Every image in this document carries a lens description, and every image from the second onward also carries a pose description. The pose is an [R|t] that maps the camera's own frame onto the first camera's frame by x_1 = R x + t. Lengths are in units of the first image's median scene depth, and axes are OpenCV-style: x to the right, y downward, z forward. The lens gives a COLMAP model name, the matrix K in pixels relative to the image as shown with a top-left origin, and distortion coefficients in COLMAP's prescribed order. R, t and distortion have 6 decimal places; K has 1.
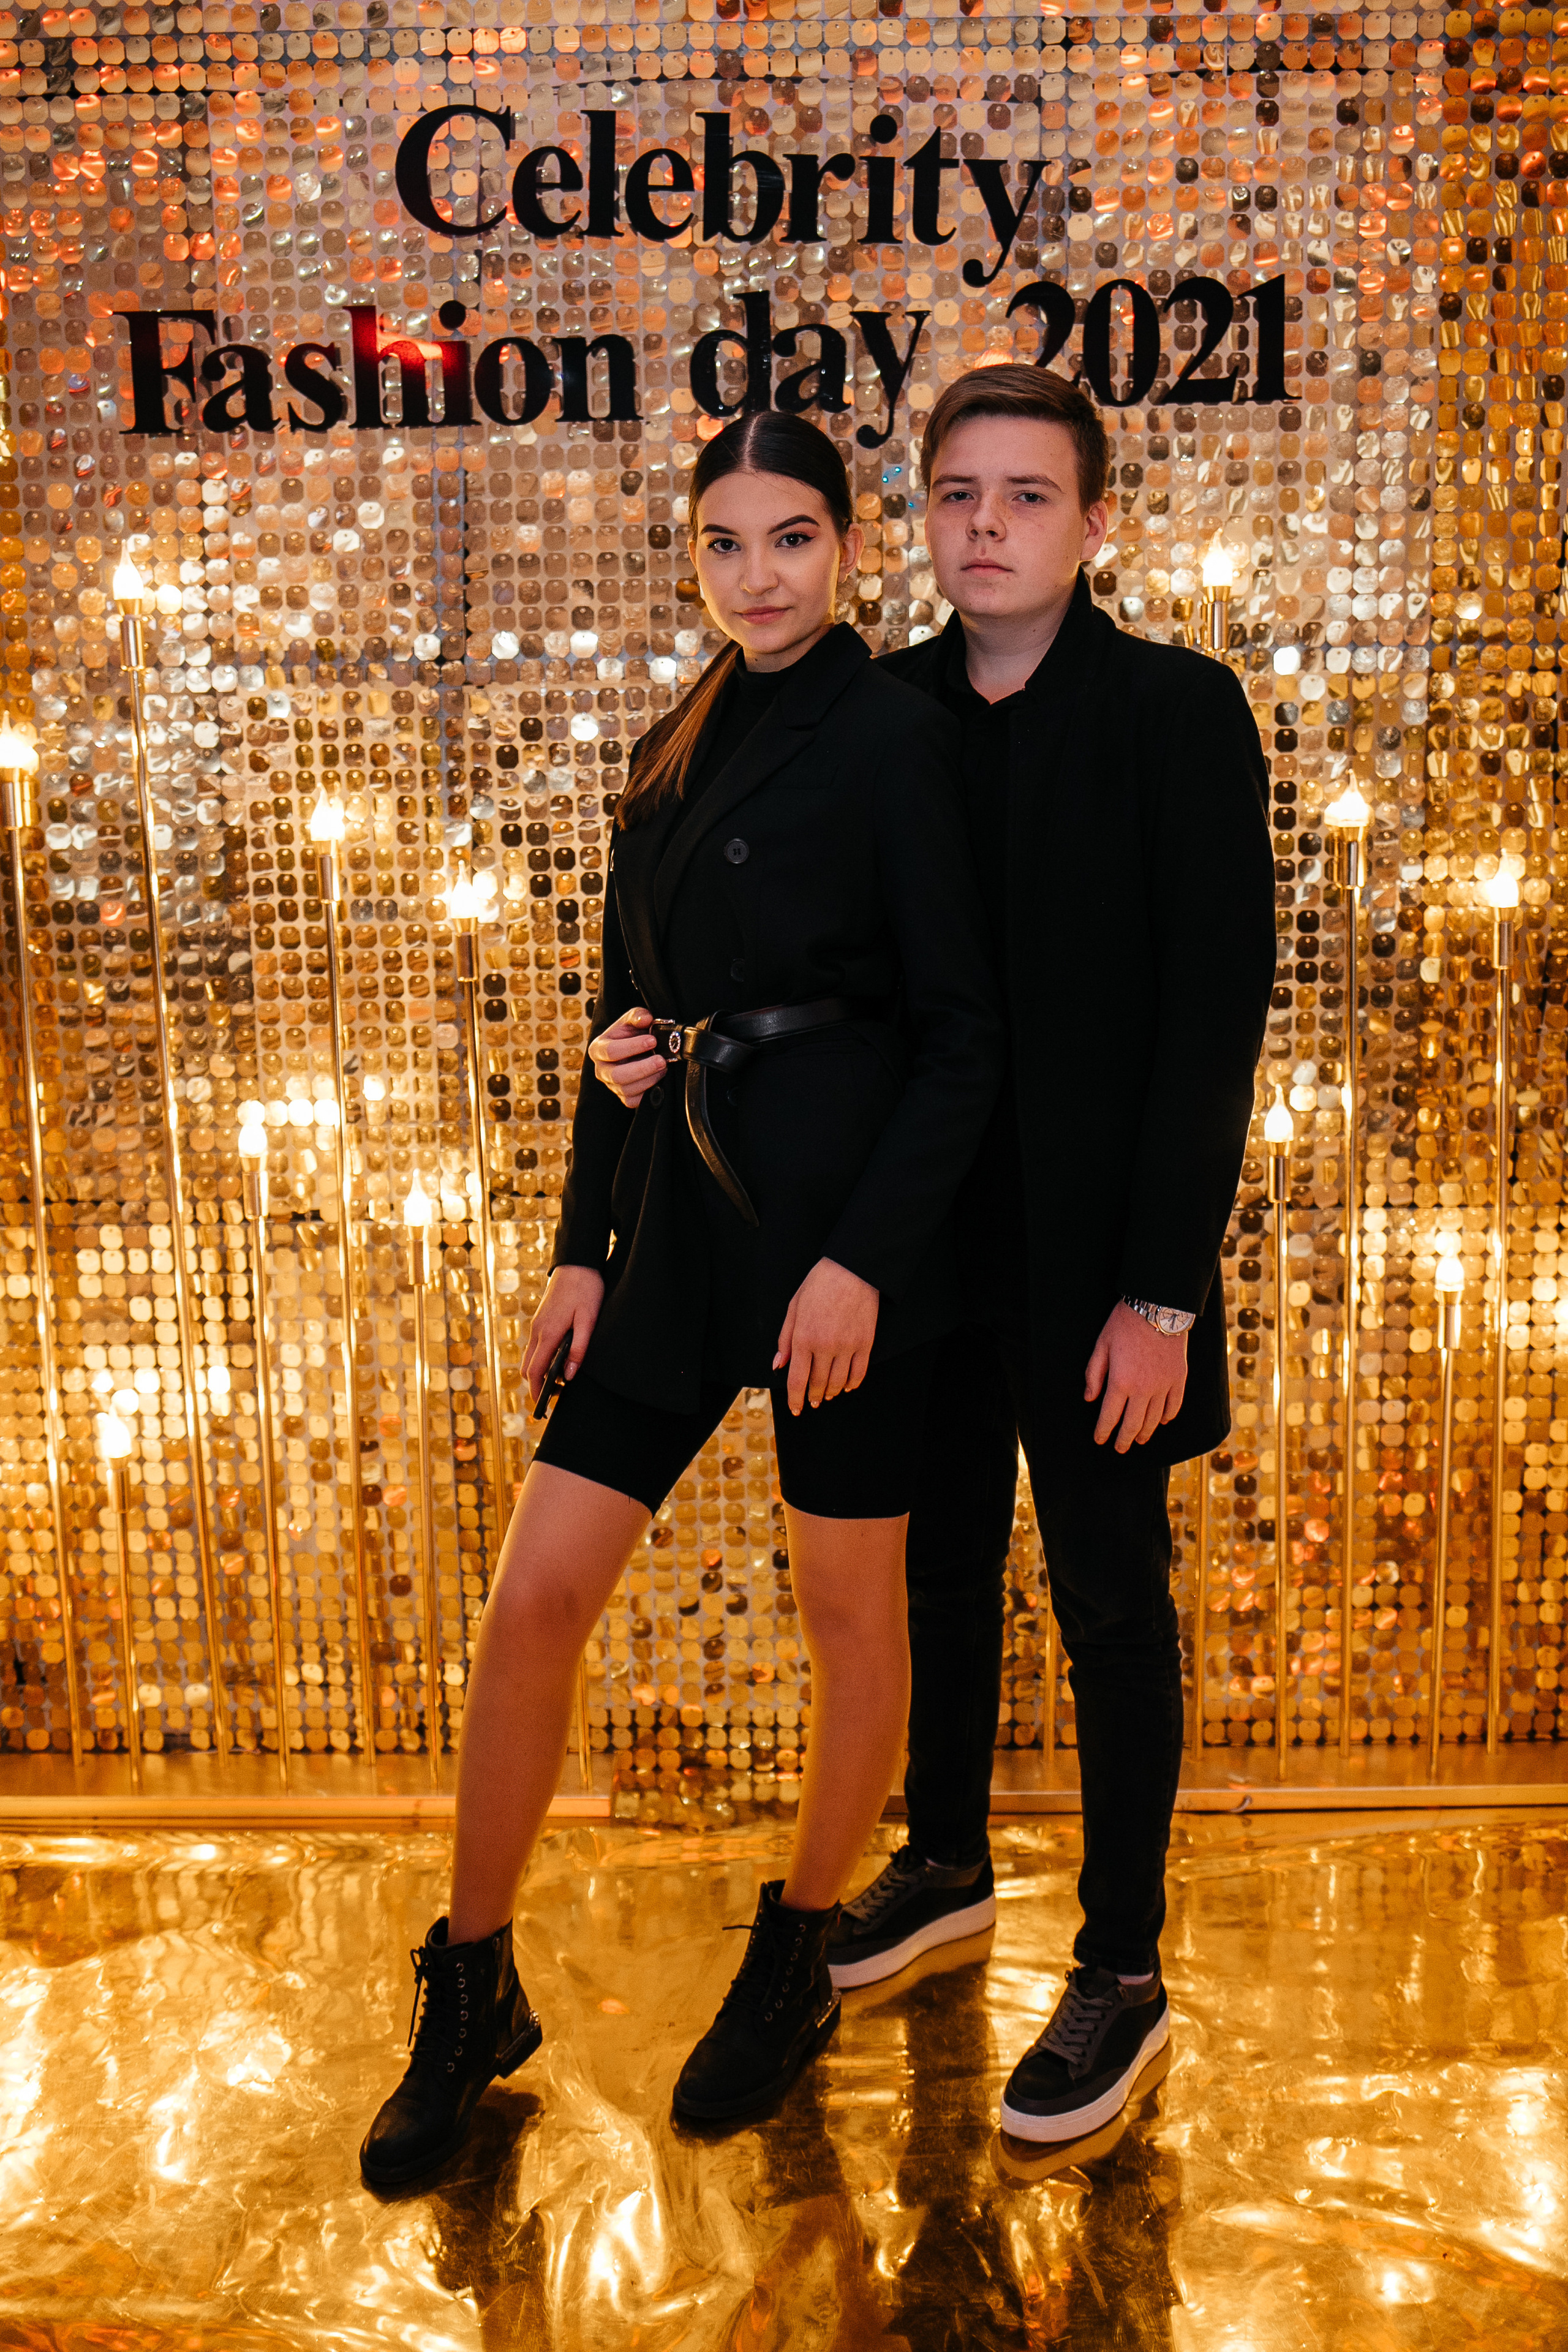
lens RADIAL K [[2431.7, 0, 783.1], [0, 2431.7, 1203.5], [0, 0, 1]] dist [-0.031273, 0.000000]
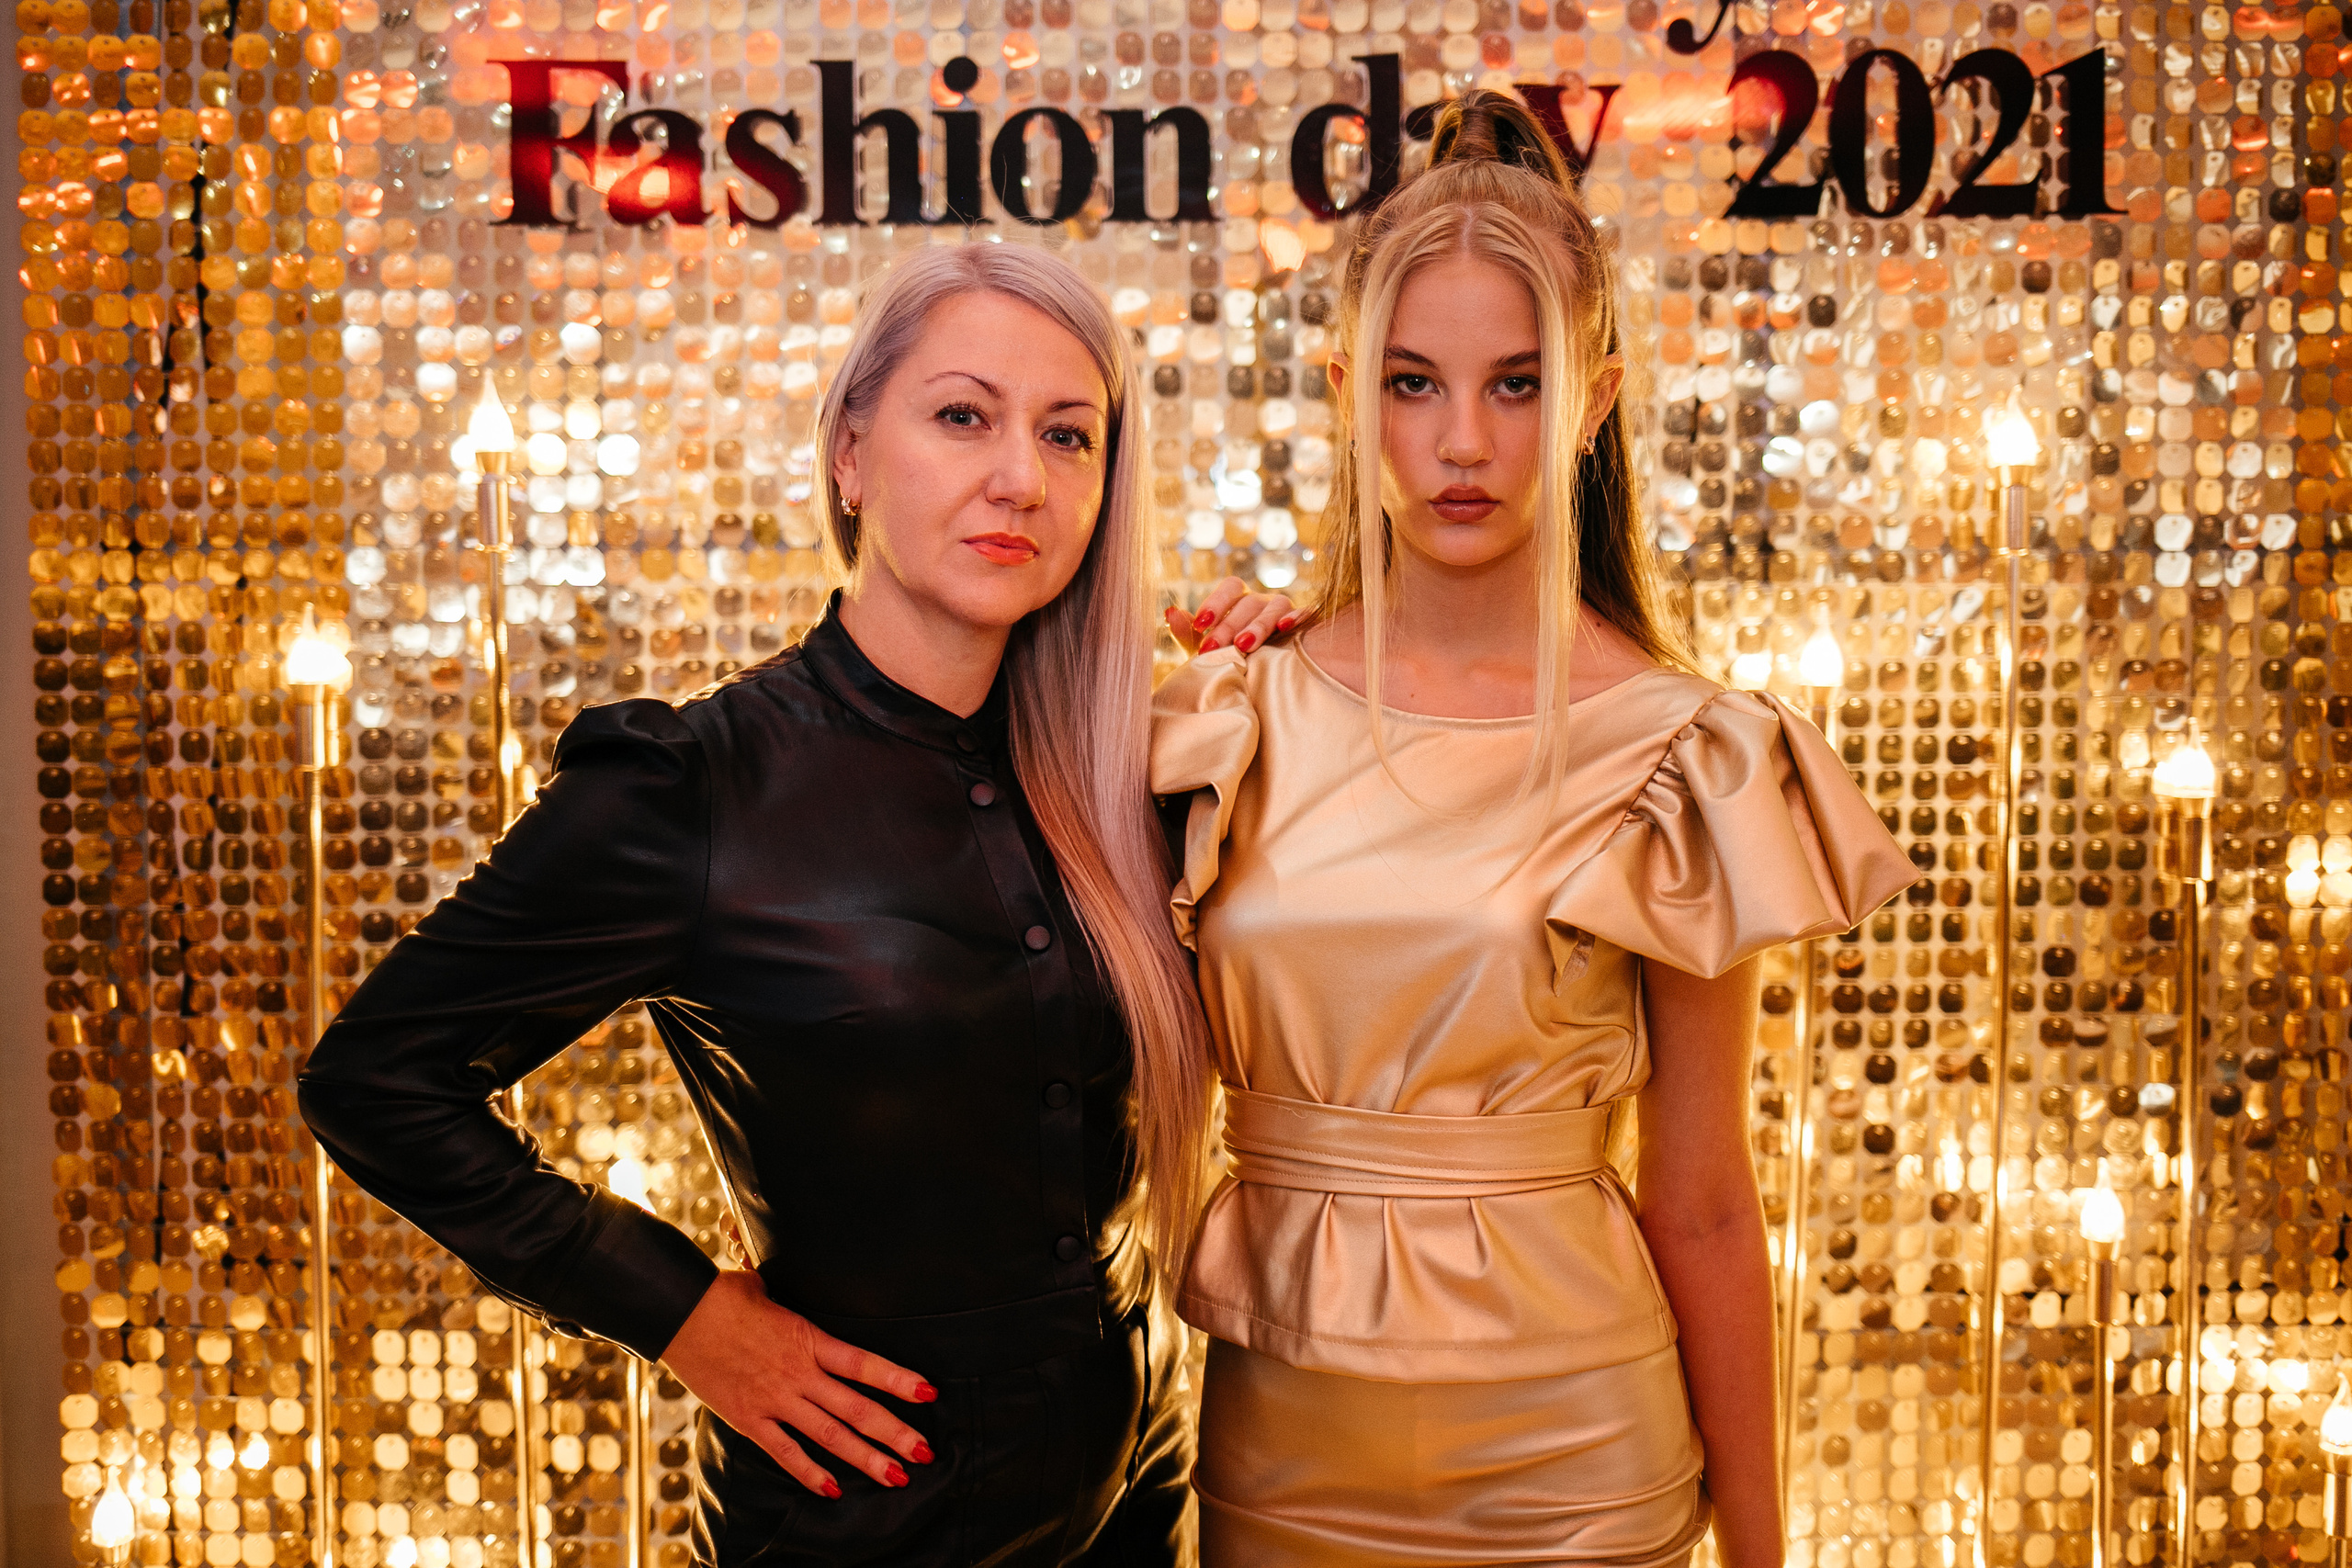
lens RADIAL K [[2431.5, 0, 1181.7], [0, 2431.5, 784.1], [0, 0, 1]] dist [-0.031273, 0.000000]
pose [[0.999517, 0.015684, 0.026839, -0.086701], [-0.012316, 0.992536, -0.121326, -0.070464], [-0.028542, 0.120936, 0.992250, 0.306025]]
